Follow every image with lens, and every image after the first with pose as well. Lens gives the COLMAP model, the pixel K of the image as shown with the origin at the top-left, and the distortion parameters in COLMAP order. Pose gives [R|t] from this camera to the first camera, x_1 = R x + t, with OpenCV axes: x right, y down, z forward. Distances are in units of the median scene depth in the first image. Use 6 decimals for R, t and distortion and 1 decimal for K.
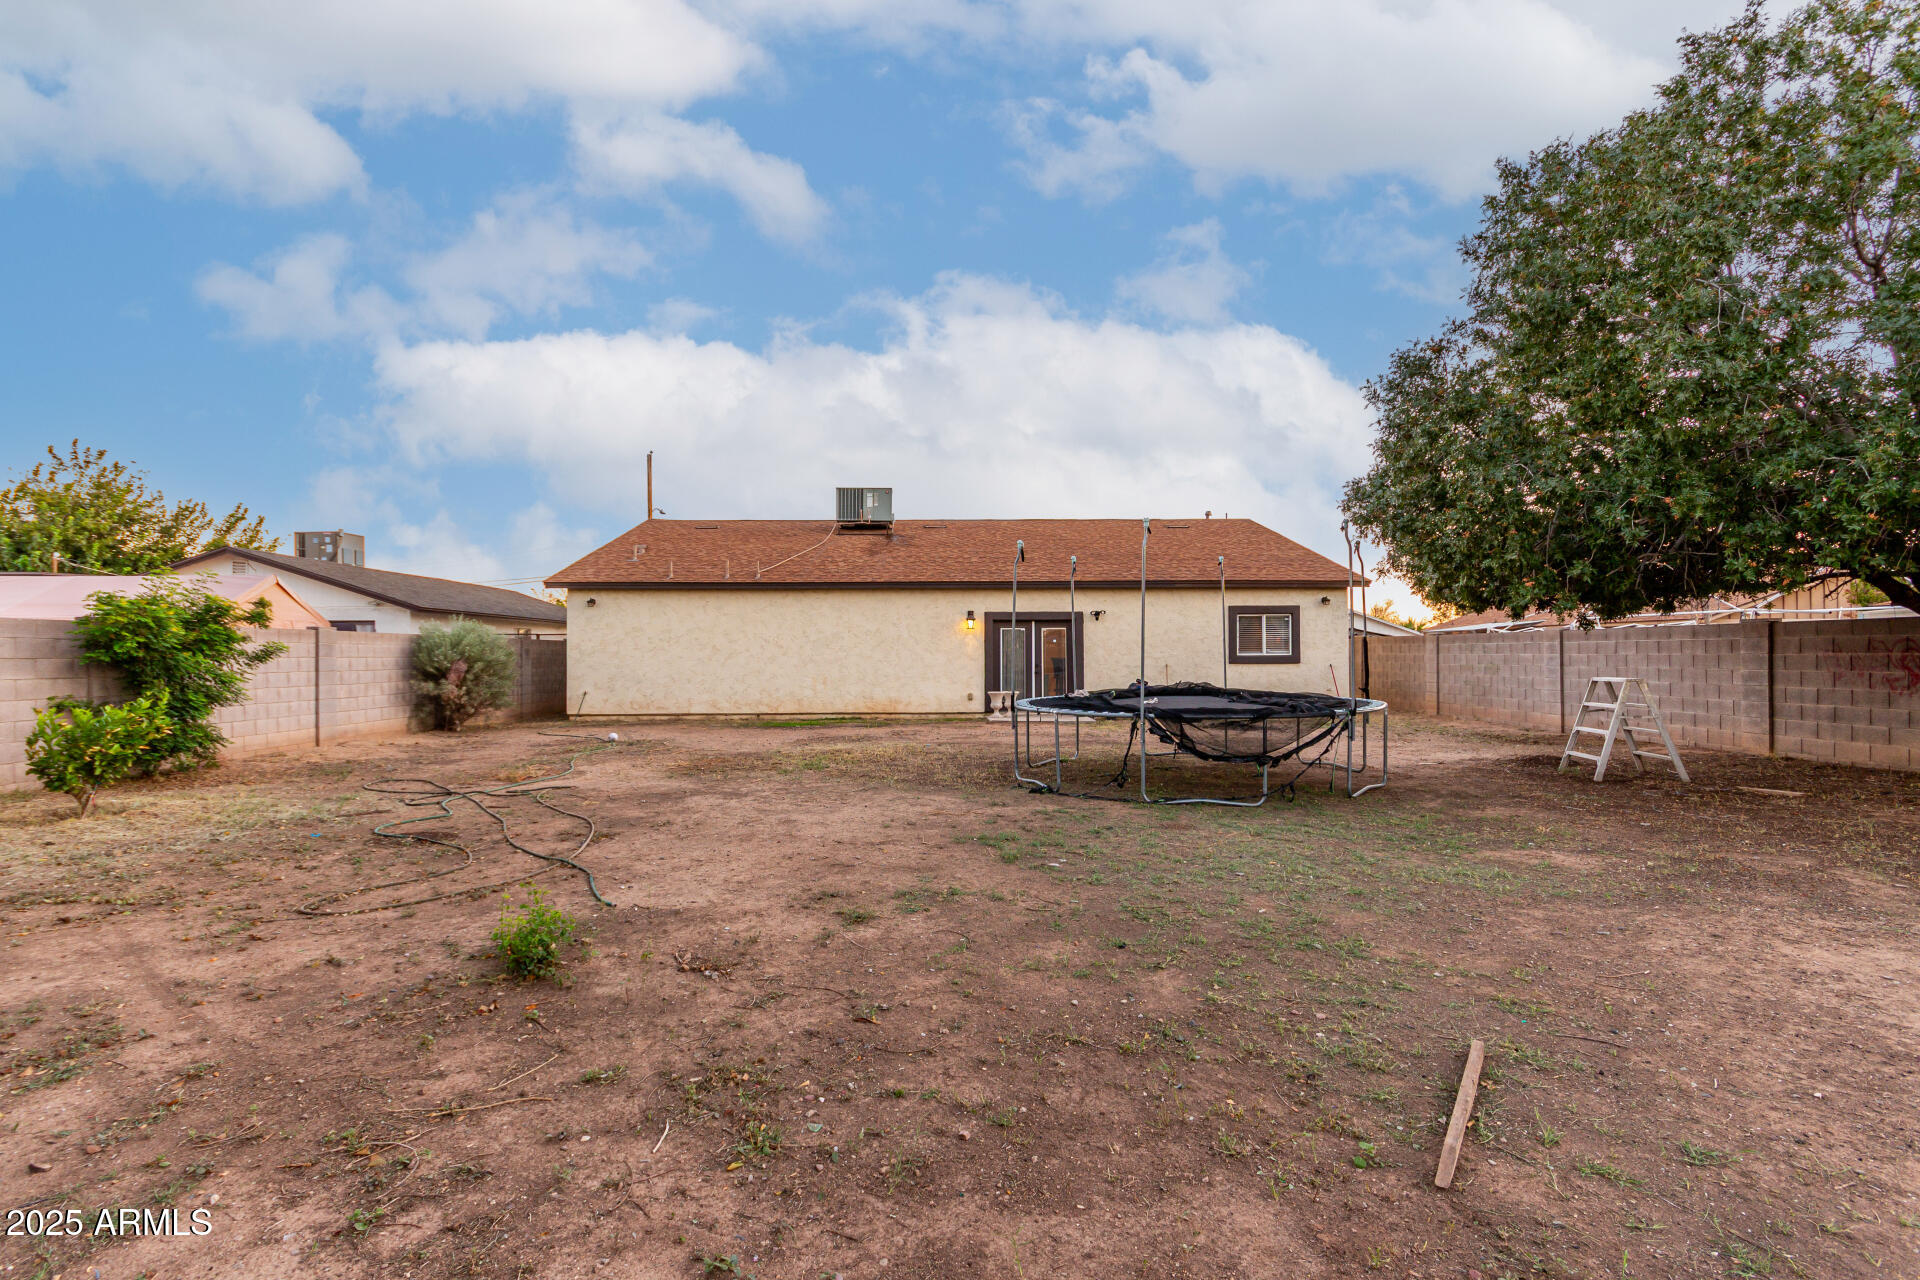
lens RADIAL K [[902.1, 0, 960.0], [0, 902.1, 640.0], [0, 0, 1]] dist [0.001340, 0.000600]
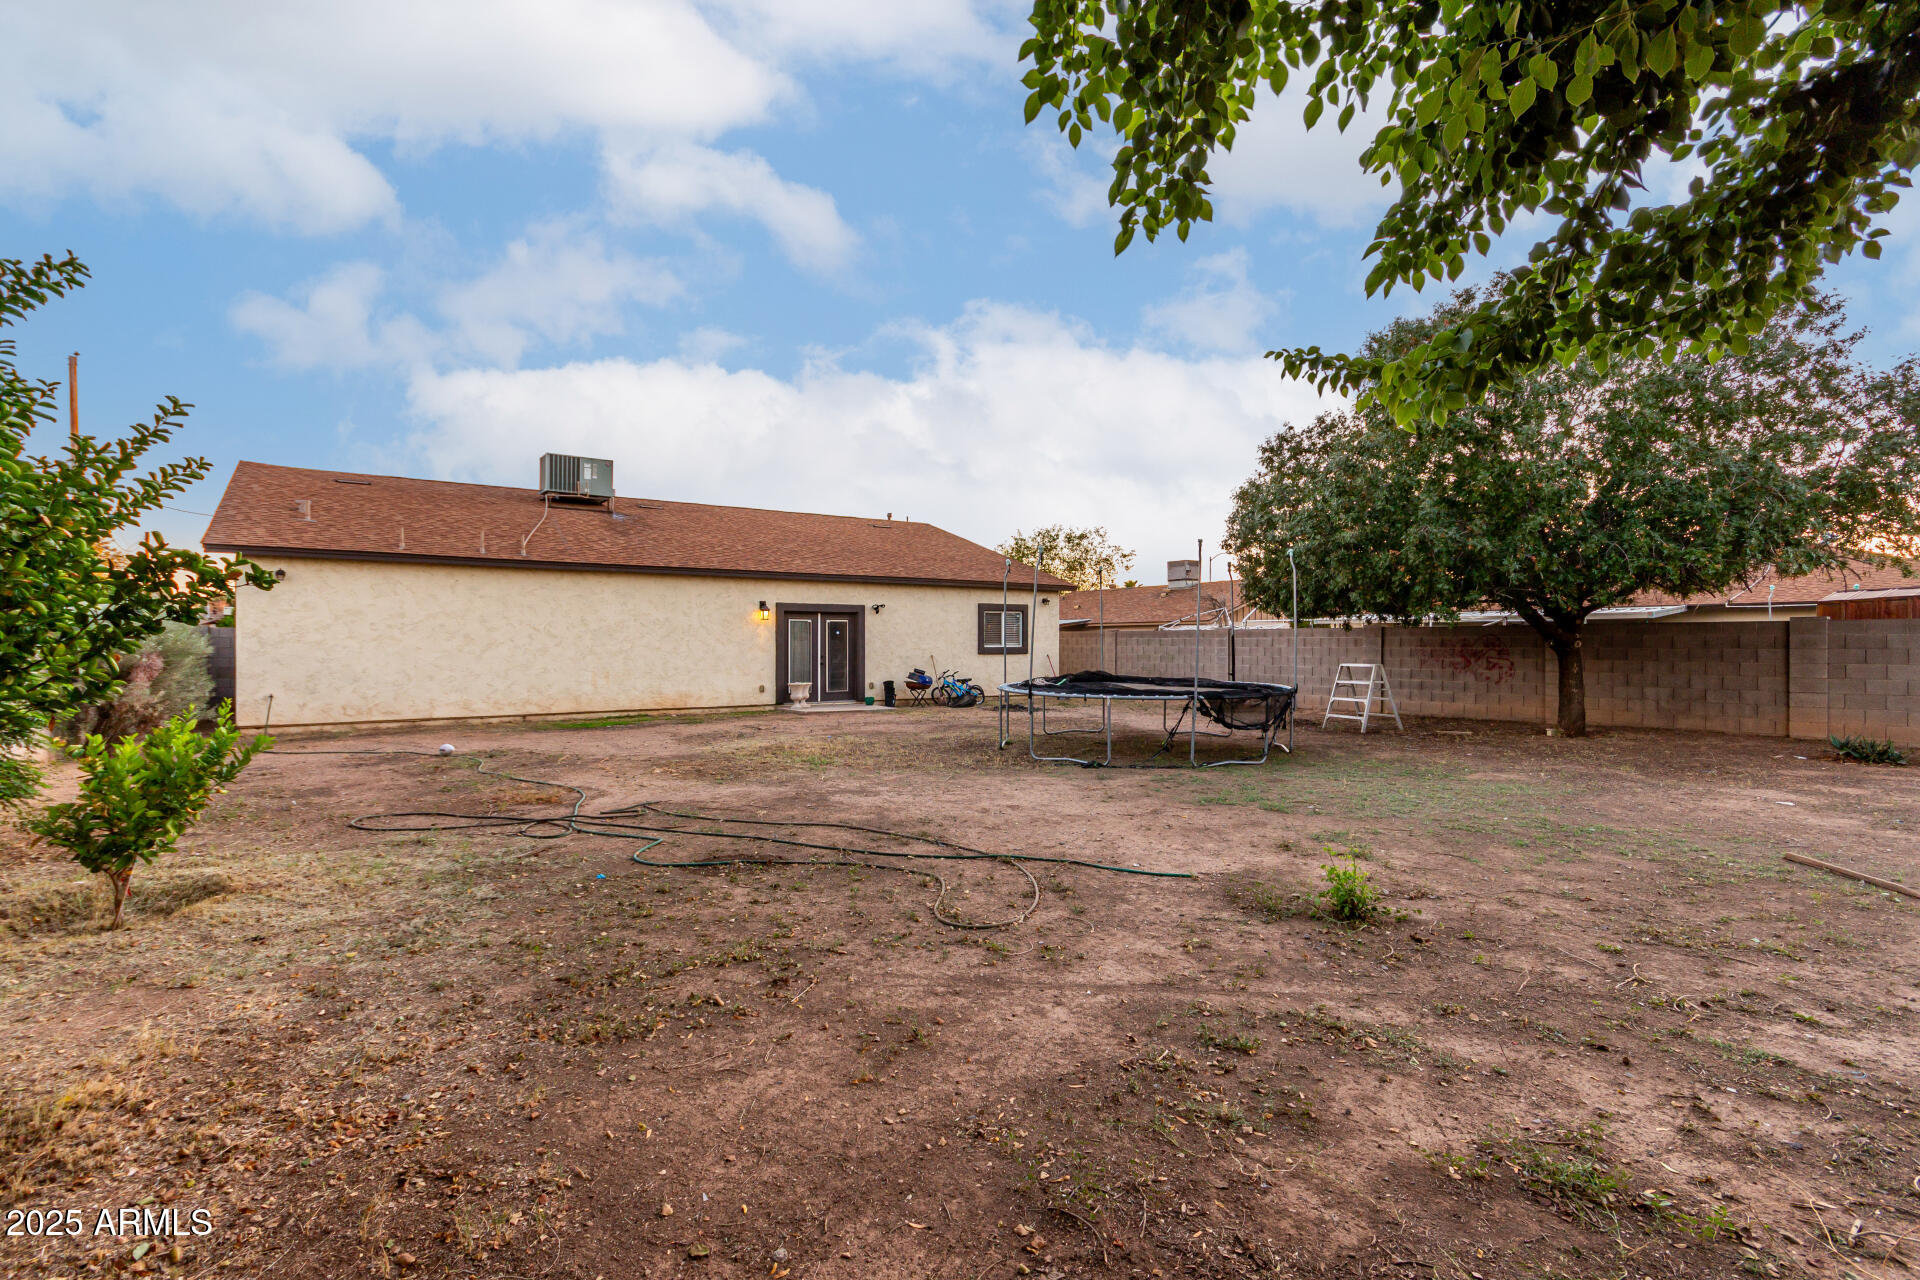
lens RADIAL K [[902.8, 0, 954.4], [0, 902.8, 639.9], [0, 0, 1]] dist [0.010236, 0.000246]
pose [[0.833360, 0.005279, 0.552706, -0.358131], [-0.012584, 0.999876, 0.009424, -0.002095], [-0.552588, -0.014809, 0.833323, 0.064909]]
